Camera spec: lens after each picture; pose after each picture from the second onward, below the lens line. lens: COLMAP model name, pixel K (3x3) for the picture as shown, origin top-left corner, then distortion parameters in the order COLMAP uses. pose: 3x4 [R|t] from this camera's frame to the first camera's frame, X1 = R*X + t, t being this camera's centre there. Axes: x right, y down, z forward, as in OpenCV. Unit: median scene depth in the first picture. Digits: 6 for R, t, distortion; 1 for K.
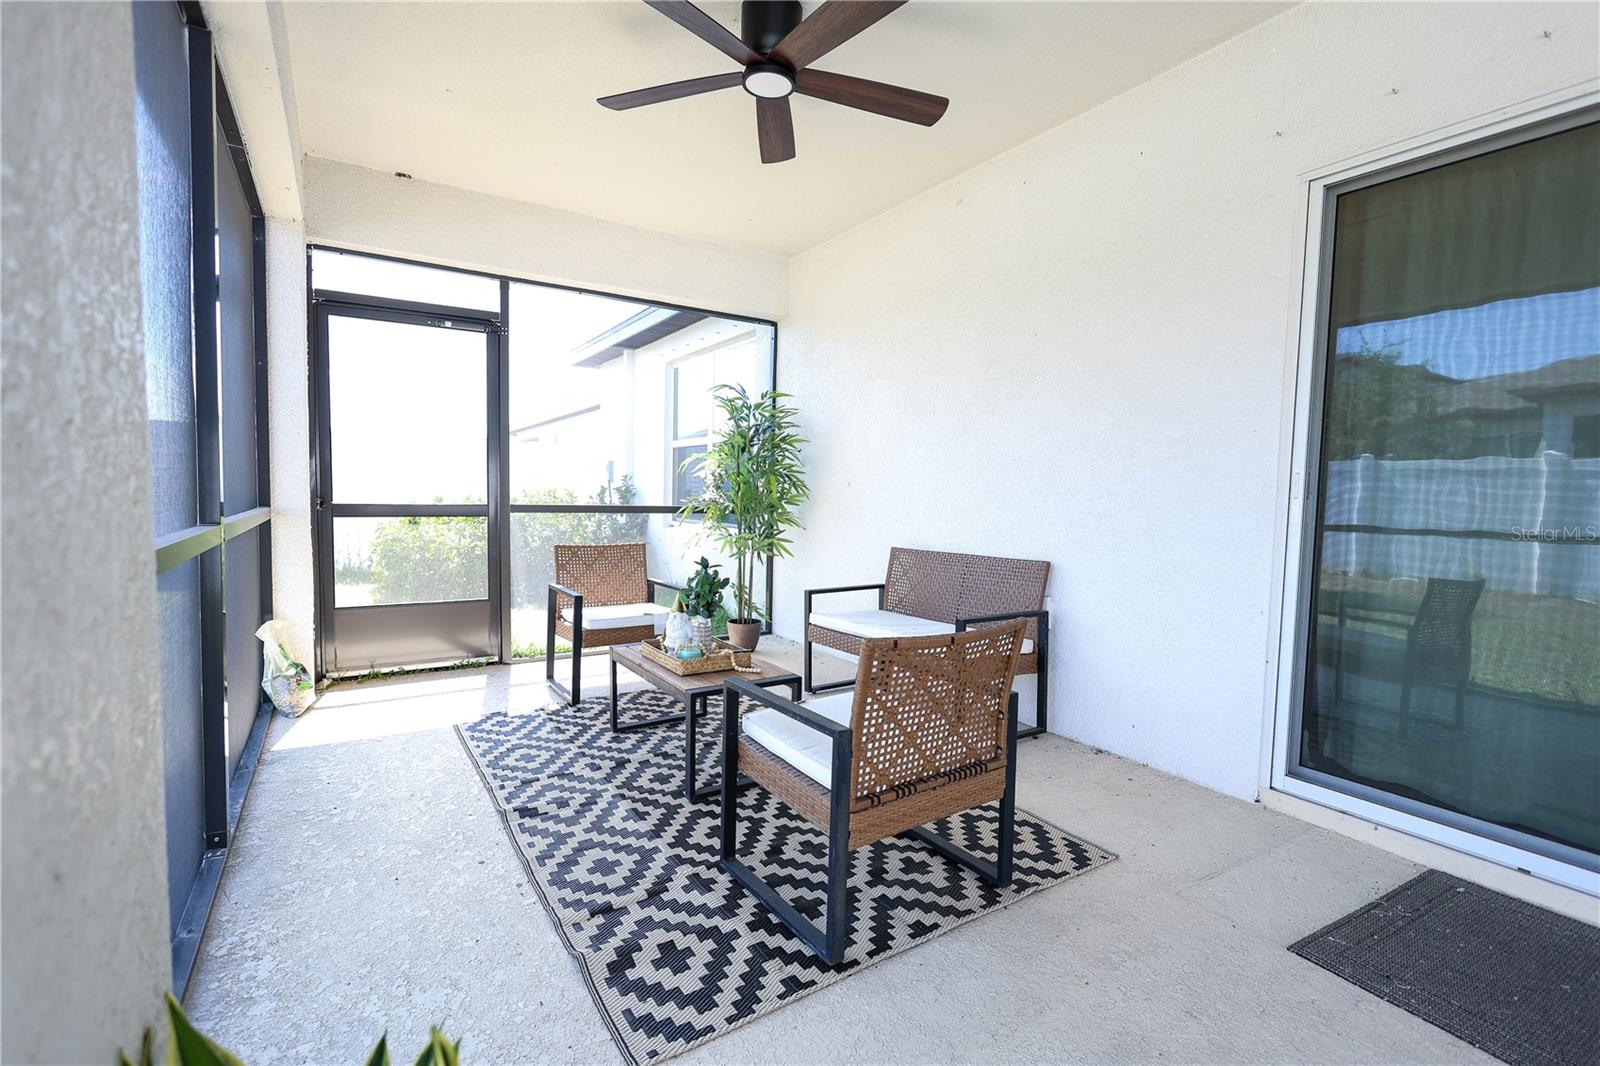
lens RADIAL K [[741.2, 0, 800.4], [0, 741.2, 531.0], [0, 0, 1]] dist [-0.003315, -0.000152]
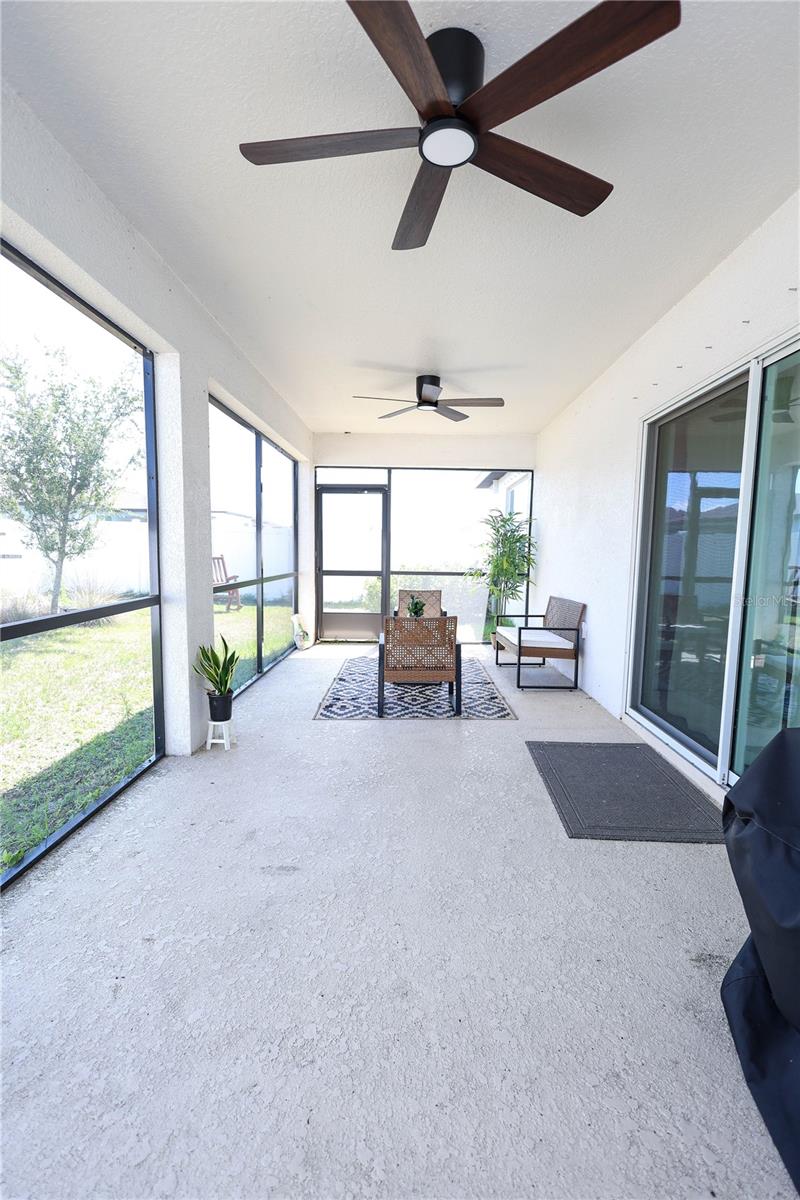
lens RADIAL K [[555.9, 0, 399.3], [0, 555.9, 604.2], [0, 0, 1]] dist [-0.003315, -0.000152]
pose [[0.837751, 0.043206, -0.544341, 0.825326], [-0.025833, 0.998885, 0.039527, -0.004189], [0.545442, -0.019052, 0.837932, -0.575364]]
